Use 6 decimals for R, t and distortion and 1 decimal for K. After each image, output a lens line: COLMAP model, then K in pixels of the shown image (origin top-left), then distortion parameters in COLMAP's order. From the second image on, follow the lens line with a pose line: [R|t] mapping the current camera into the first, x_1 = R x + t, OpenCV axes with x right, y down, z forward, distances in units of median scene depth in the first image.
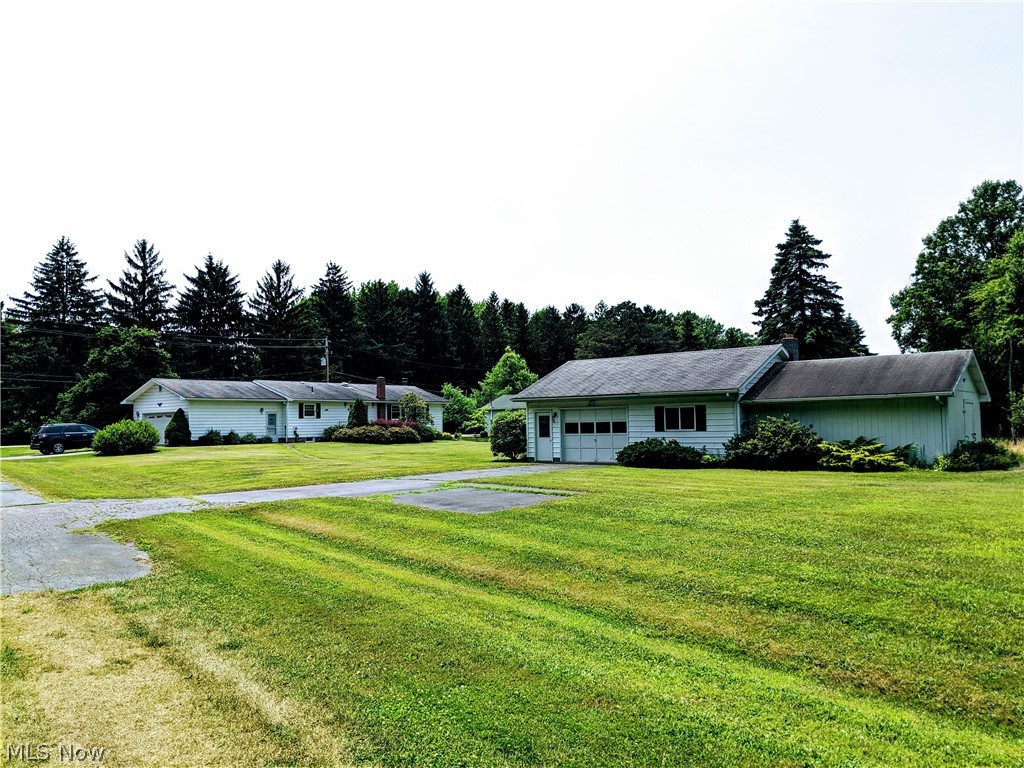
lens RADIAL K [[825.8, 0, 517.1], [0, 825.8, 384.7], [0, 0, 1]] dist [0.104364, -0.196005]
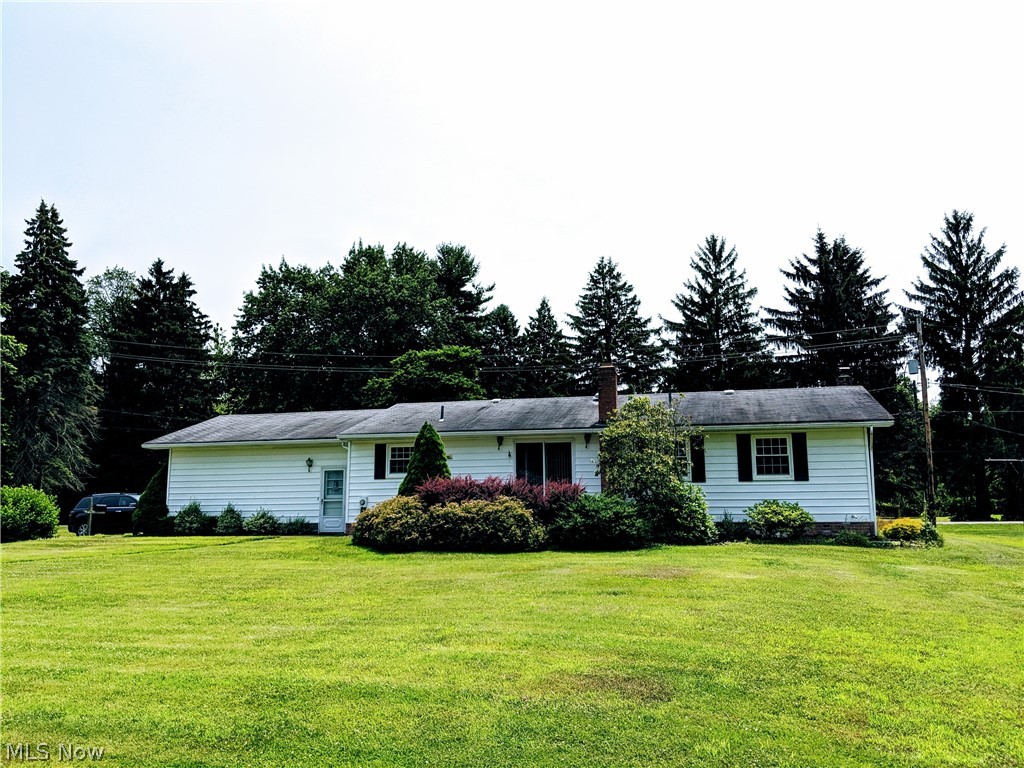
lens RADIAL K [[828.8, 0, 510.3], [0, 828.8, 364.1], [0, 0, 1]] dist [0.048808, -0.078987]
pose [[0.426386, -0.146619, -0.892580, 0.155579], [0.049361, 0.989077, -0.138890, 0.041086], [0.903194, 0.015163, 0.428965, 0.800177]]
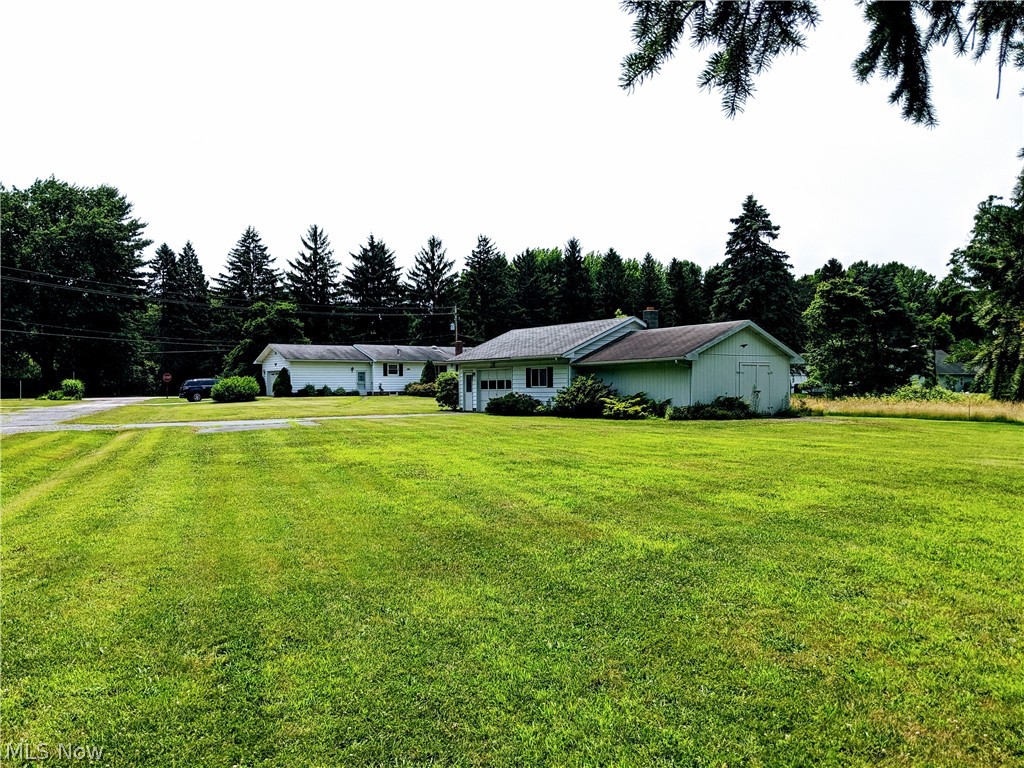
lens RADIAL K [[825.8, 0, 517.1], [0, 825.8, 384.7], [0, 0, 1]] dist [0.104364, -0.196005]
pose [[0.960034, 0.007144, -0.279793, 0.239911], [0.006926, 0.998762, 0.049266, -0.004561], [0.279798, -0.049235, 0.958795, -0.095035]]
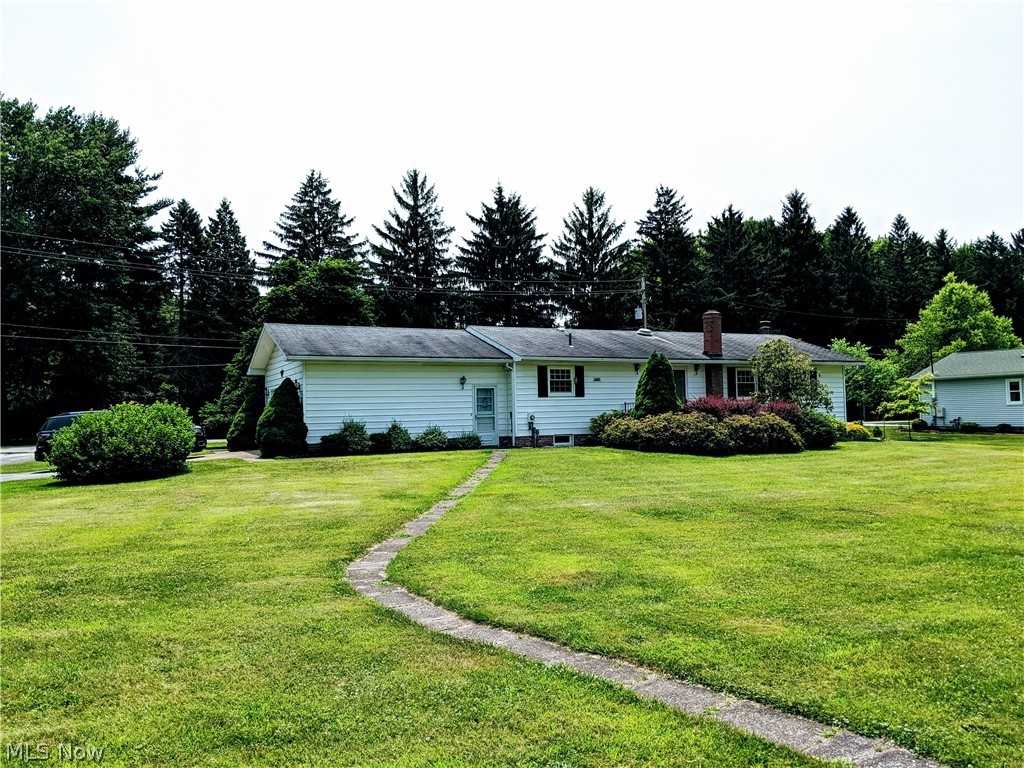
lens RADIAL K [[825.8, 0, 517.1], [0, 825.8, 384.7], [0, 0, 1]] dist [0.104364, -0.196005]
pose [[0.907510, -0.019618, -0.419572, -0.064282], [0.028329, 0.999493, 0.014539, 0.023537], [0.419074, -0.025080, 0.907606, 0.506951]]
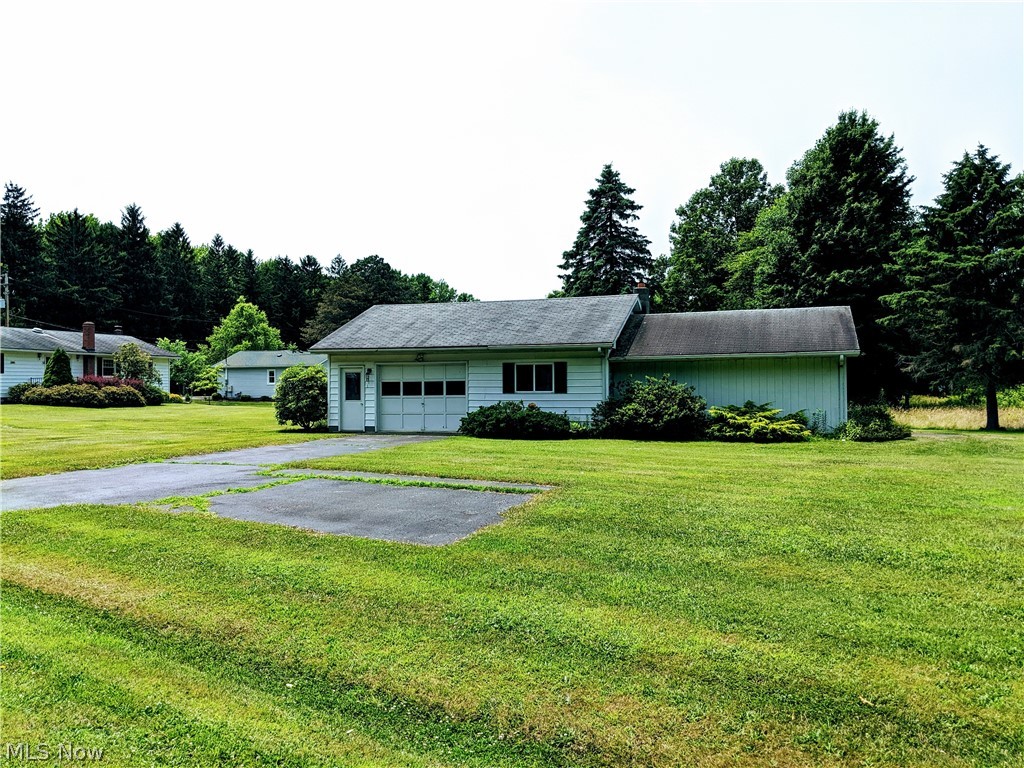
lens RADIAL K [[825.8, 0, 517.1], [0, 825.8, 384.7], [0, 0, 1]] dist [0.104364, -0.196005]
pose [[0.944409, 0.012869, 0.328520, -0.040815], [-0.027170, 0.998871, 0.038976, 0.007723], [-0.327647, -0.045735, 0.943693, 0.113839]]
